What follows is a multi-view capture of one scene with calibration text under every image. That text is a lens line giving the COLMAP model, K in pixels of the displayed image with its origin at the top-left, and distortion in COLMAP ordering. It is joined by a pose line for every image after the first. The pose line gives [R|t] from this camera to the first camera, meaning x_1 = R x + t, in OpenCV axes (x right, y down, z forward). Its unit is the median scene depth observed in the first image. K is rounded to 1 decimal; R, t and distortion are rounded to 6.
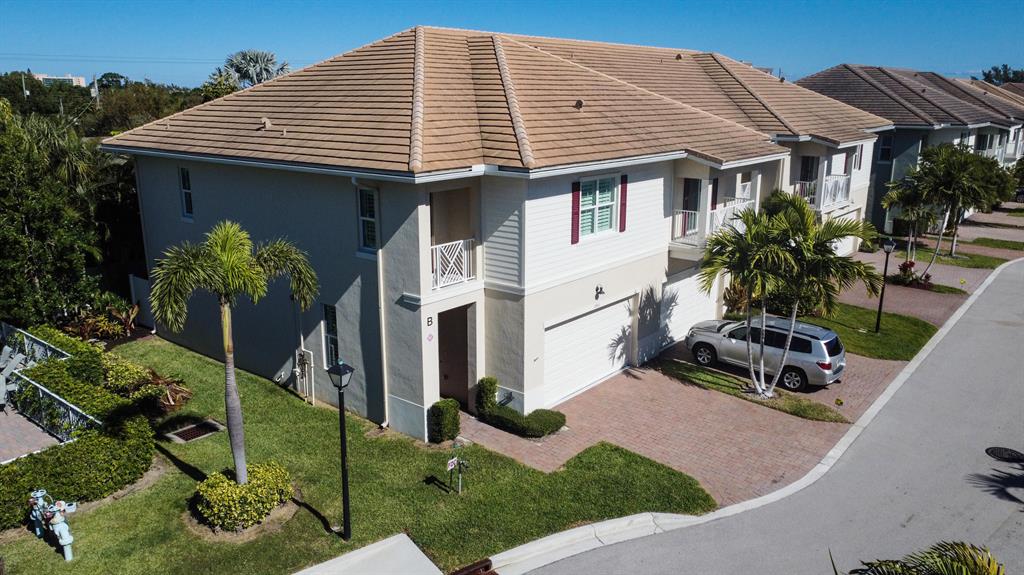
lens RADIAL K [[759.3, 0, 505.7], [0, 759.3, 287.1], [0, 0, 1]] dist [0.006436, -0.003886]
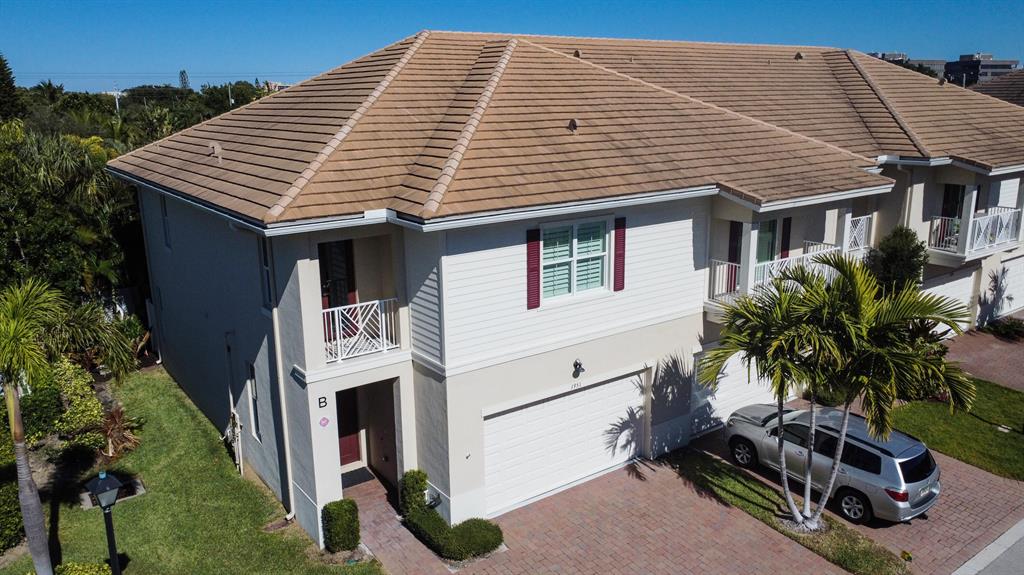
lens RADIAL K [[759.3, 0, 505.8], [0, 759.3, 288.8], [0, 0, 1]] dist [0.006436, -0.003886]
pose [[0.967946, 0.048960, -0.246340, 0.232646], [-0.048754, 0.998787, 0.006940, -0.074482], [0.246381, 0.005293, 0.969159, 0.227608]]
